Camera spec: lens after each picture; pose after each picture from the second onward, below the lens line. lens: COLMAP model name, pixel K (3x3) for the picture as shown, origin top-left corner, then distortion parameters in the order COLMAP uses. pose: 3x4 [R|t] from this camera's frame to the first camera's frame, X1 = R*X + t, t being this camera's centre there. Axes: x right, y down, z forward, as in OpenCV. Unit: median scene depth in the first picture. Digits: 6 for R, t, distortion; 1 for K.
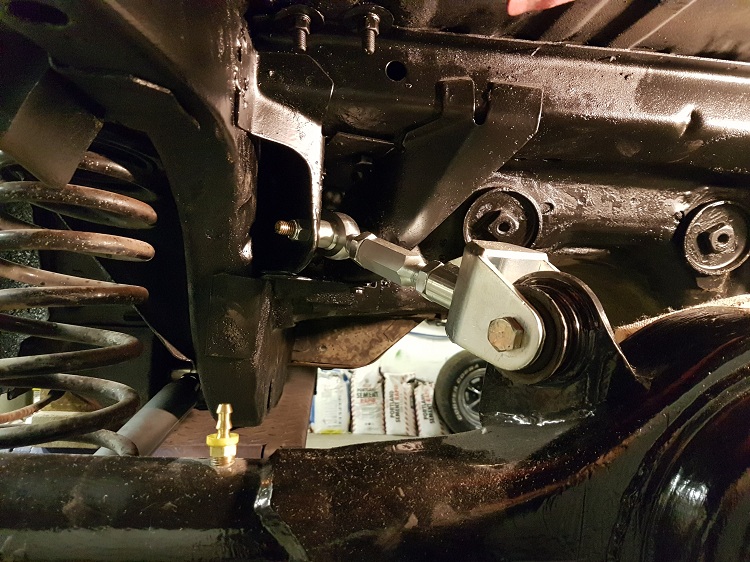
lens RADIAL K [[576.0, 0, 374.4], [0, 576.0, 286.8], [0, 0, 1]] dist [0.086090, -0.120919]
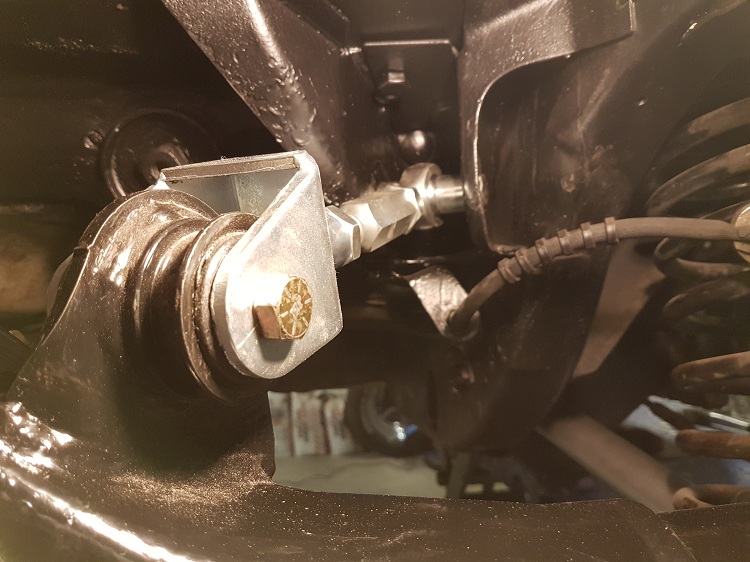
lens RADIAL K [[576.0, 0, 372.5], [0, 576.0, 305.3], [0, 0, 1]] dist [0.086090, -0.120919]
pose [[0.996540, -0.071661, 0.042095, 1.017640], [0.071508, 0.997427, 0.005124, 0.107543], [-0.042354, -0.002096, 0.999100, 0.422671]]
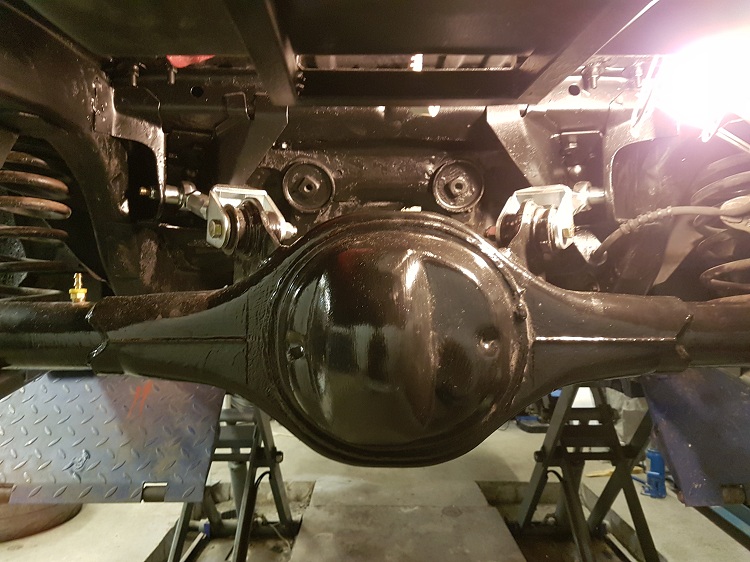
lens RADIAL K [[576.0, 0, 377.0], [0, 576.0, 294.1], [0, 0, 1]] dist [0.086090, -0.120919]
pose [[0.995024, -0.054385, -0.083483, 0.635749], [0.054398, 0.998517, -0.002119, 0.233392], [0.083475, -0.002433, 0.996507, -0.614684]]
